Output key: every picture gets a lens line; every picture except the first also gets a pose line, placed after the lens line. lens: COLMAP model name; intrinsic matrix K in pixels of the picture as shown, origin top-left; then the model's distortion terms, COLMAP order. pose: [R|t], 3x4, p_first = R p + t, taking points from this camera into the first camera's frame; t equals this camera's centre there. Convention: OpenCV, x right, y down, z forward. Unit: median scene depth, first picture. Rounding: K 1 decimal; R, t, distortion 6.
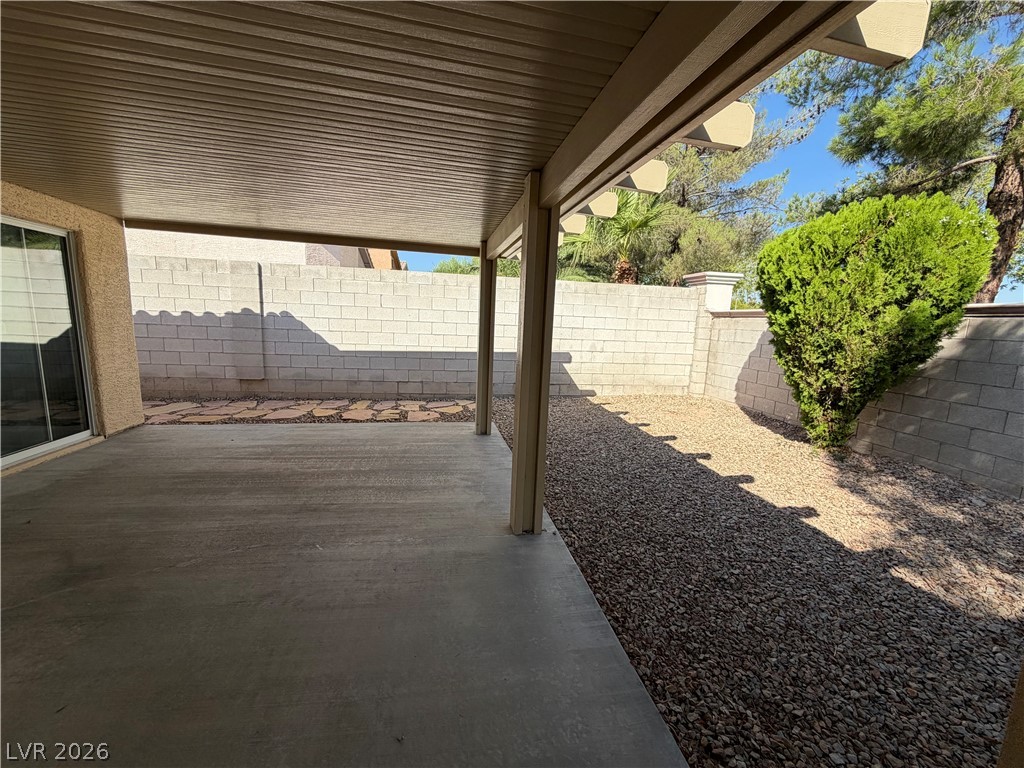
lens RADIAL K [[409.4, 0, 515.0], [0, 409.4, 386.2], [0, 0, 1]] dist [0.002397, 0.000254]
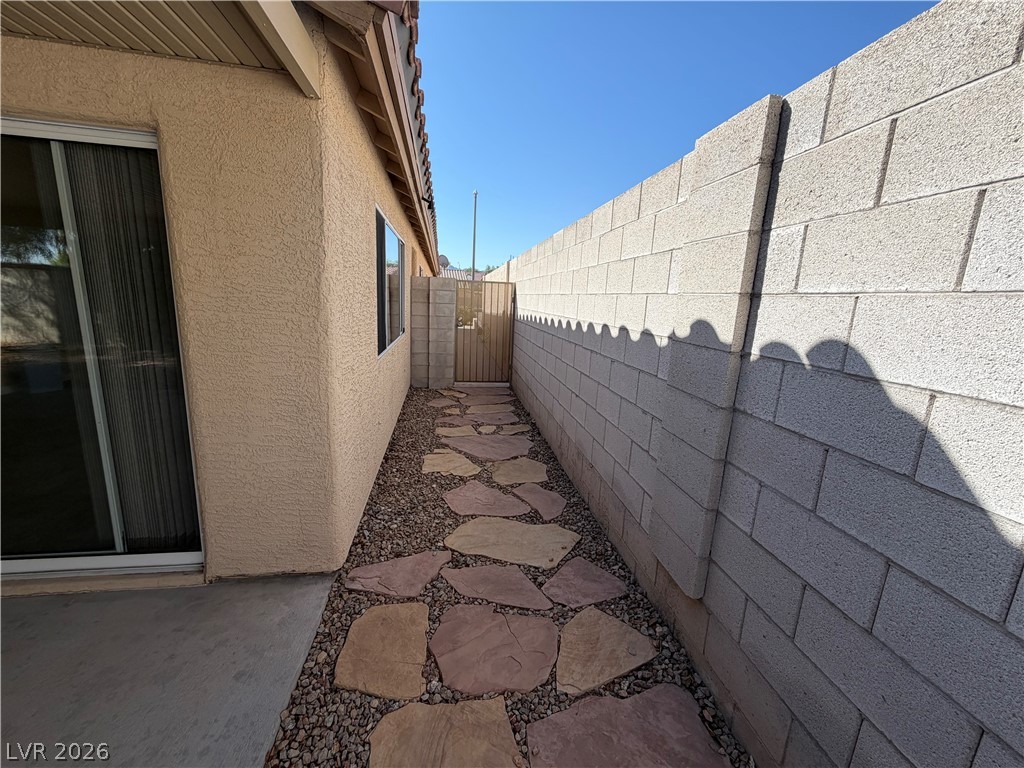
lens RADIAL K [[409.4, 0, 511.0], [0, 409.4, 383.3], [0, 0, 1]] dist [0.002397, 0.000254]
pose [[-0.050296, 0.153829, -0.986817, -0.397138], [-0.207891, 0.964812, 0.160994, -0.168996], [0.976858, 0.213248, -0.016546, 0.895434]]
